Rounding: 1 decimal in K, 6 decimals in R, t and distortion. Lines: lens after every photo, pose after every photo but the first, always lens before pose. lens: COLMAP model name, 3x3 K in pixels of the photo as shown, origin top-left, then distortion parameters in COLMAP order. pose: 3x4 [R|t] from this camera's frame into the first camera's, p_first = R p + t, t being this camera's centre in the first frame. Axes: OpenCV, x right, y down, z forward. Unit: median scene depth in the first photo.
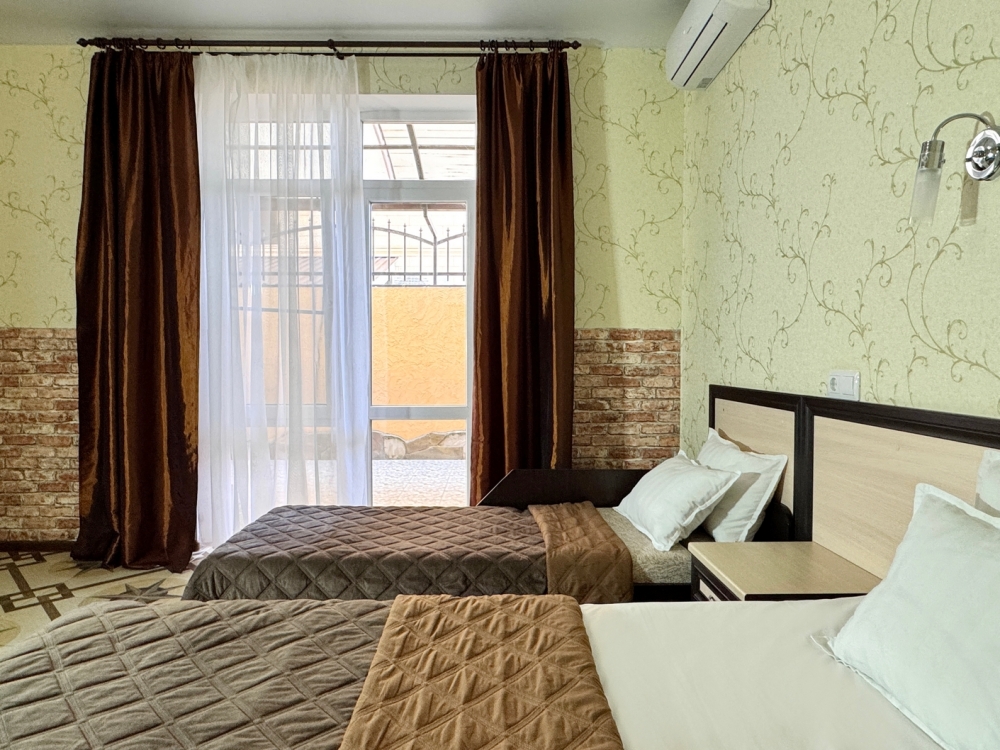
lens RADIAL K [[625.8, 0, 501.3], [0, 625.8, 372.5], [0, 0, 1]] dist [-0.007618, -0.000007]
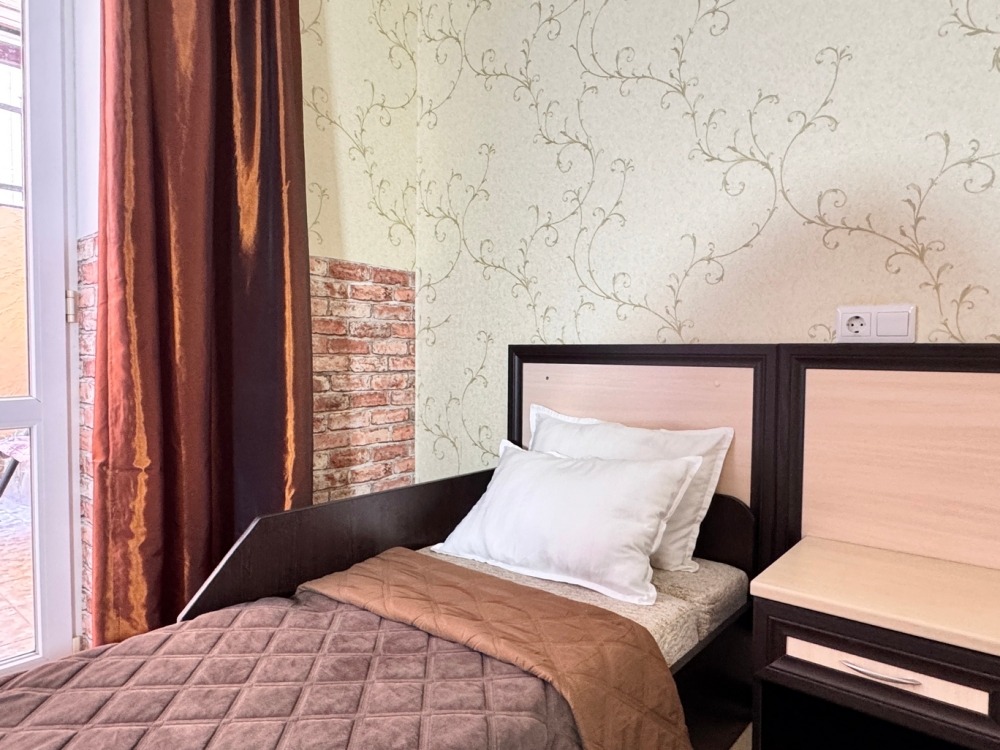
lens RADIAL K [[625.8, 0, 499.4], [0, 625.8, 373.3], [0, 0, 1]] dist [-0.007618, -0.000007]
pose [[0.654897, -0.024400, 0.755324, -0.184077], [0.013970, 0.999699, 0.020182, 0.032153], [-0.755589, -0.002665, 0.655041, 0.468476]]
